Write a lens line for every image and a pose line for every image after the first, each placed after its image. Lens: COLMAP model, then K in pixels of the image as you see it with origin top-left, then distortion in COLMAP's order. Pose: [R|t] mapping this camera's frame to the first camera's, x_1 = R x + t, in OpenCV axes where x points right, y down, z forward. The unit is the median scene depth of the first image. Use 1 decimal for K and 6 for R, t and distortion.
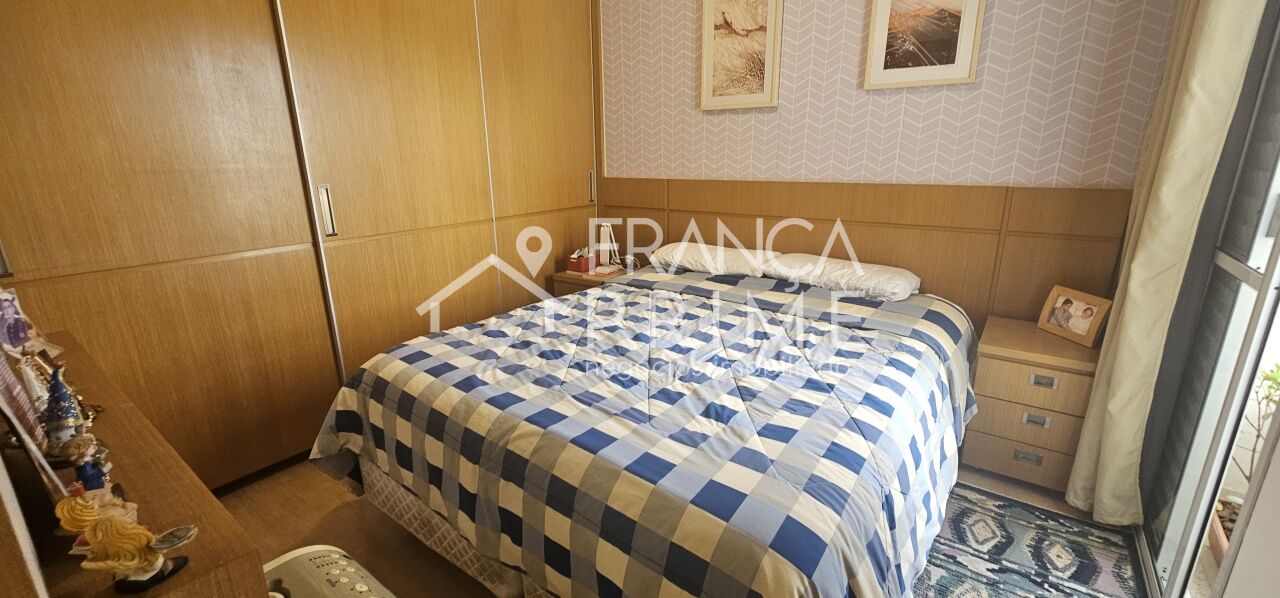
lens RADIAL K [[520.7, 0, 641.7], [0, 520.7, 295.7], [0, 0, 1]] dist [0.000000, -0.000151]
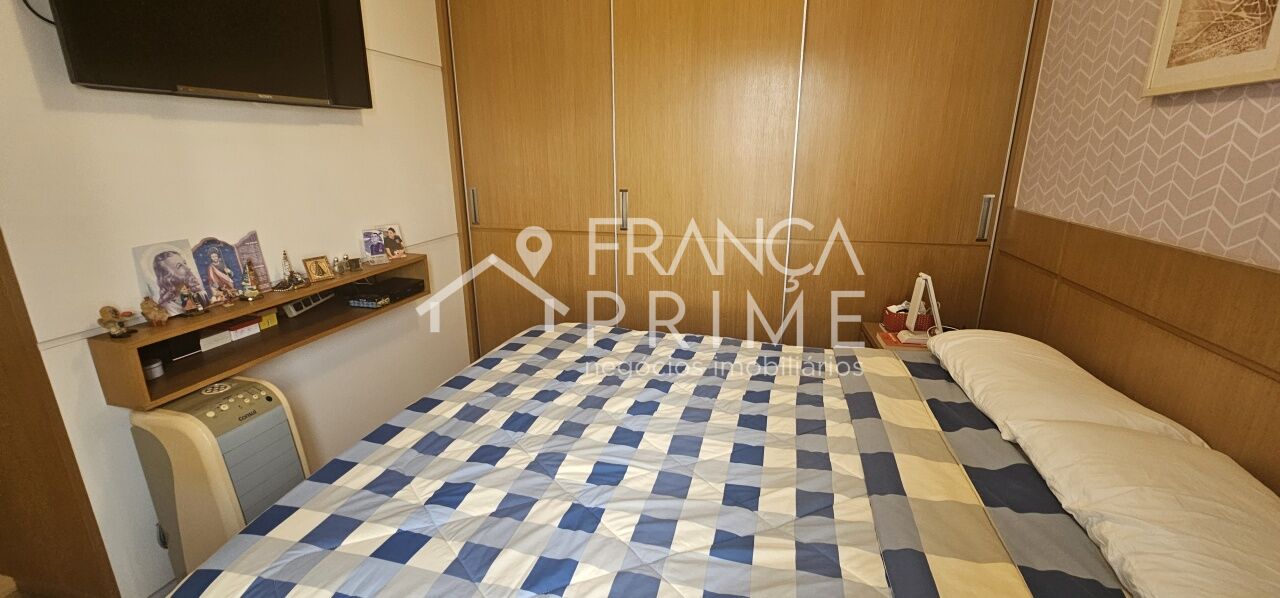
lens RADIAL K [[520.7, 0, 642.9], [0, 520.7, 296.6], [0, 0, 1]] dist [0.000000, -0.000151]
pose [[0.378881, 0.260070, -0.888152, 0.439073], [-0.250712, 0.952658, 0.172006, -0.144710], [0.890838, 0.157500, 0.426146, 0.403785]]
